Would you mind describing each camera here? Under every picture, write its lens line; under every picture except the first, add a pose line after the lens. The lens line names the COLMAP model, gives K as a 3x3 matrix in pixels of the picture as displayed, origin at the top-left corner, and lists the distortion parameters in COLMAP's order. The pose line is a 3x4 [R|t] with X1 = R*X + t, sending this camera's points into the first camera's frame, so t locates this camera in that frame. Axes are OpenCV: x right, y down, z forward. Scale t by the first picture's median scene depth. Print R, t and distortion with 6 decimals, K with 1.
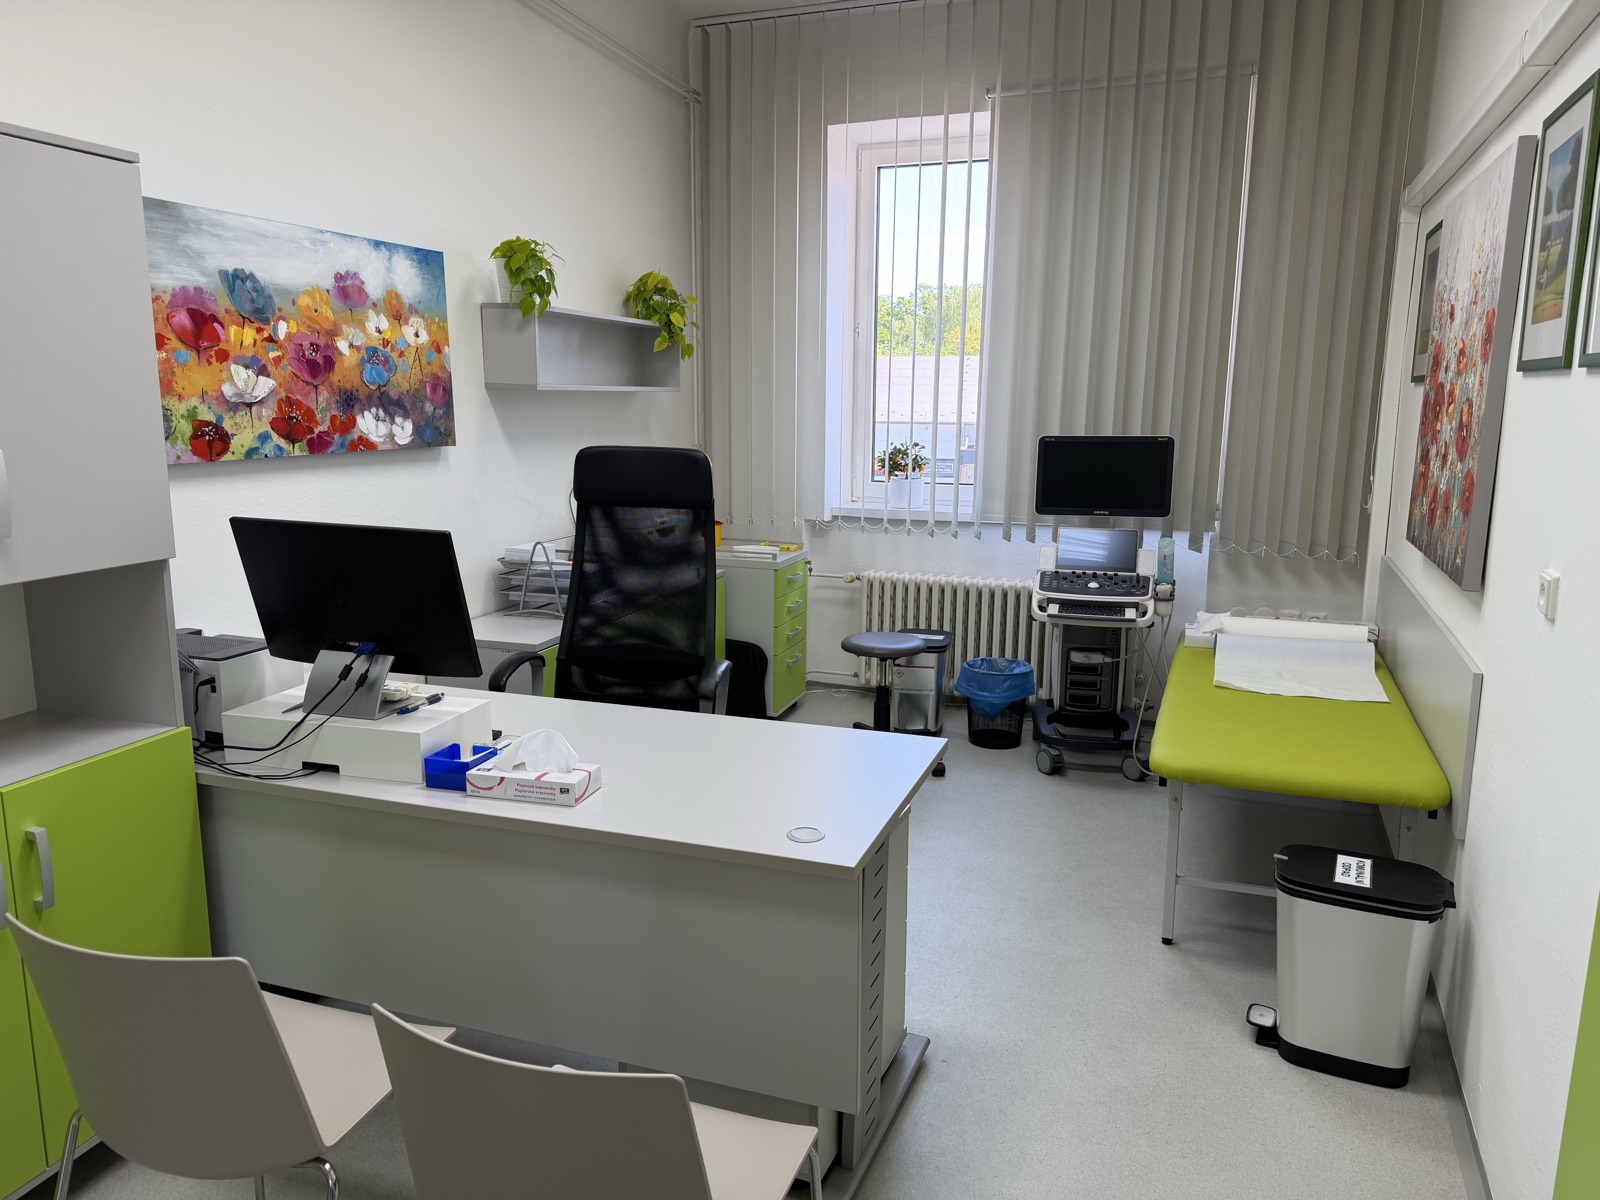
lens RADIAL K [[1160.5, 0, 748.0], [0, 1160.5, 605.5], [0, 0, 1]] dist [0.042758, -0.027684]
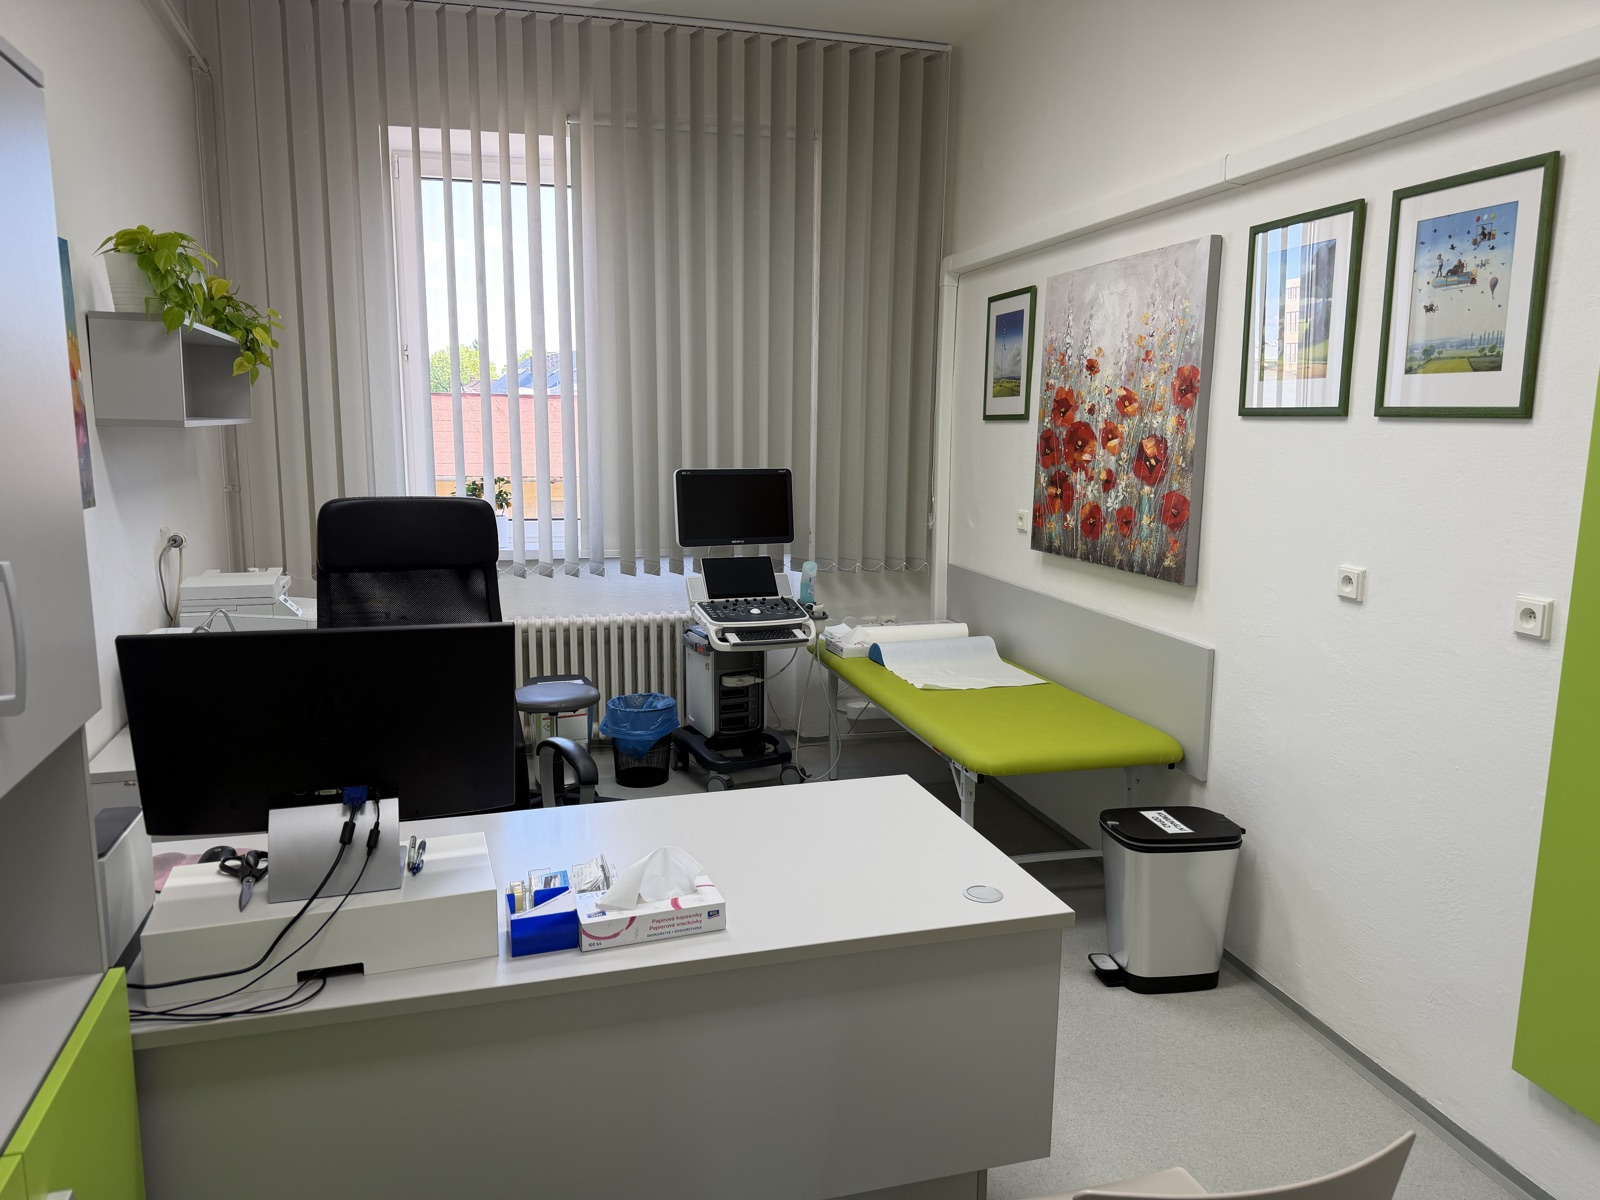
lens RADIAL K [[1160.5, 0, 794.8], [0, 1160.5, 611.7], [0, 0, 1]] dist [0.042758, -0.027684]
pose [[0.803128, -0.096762, 0.587896, -0.387446], [0.106210, 0.994171, 0.018536, -0.043857], [-0.586263, 0.047554, 0.808724, 0.185752]]
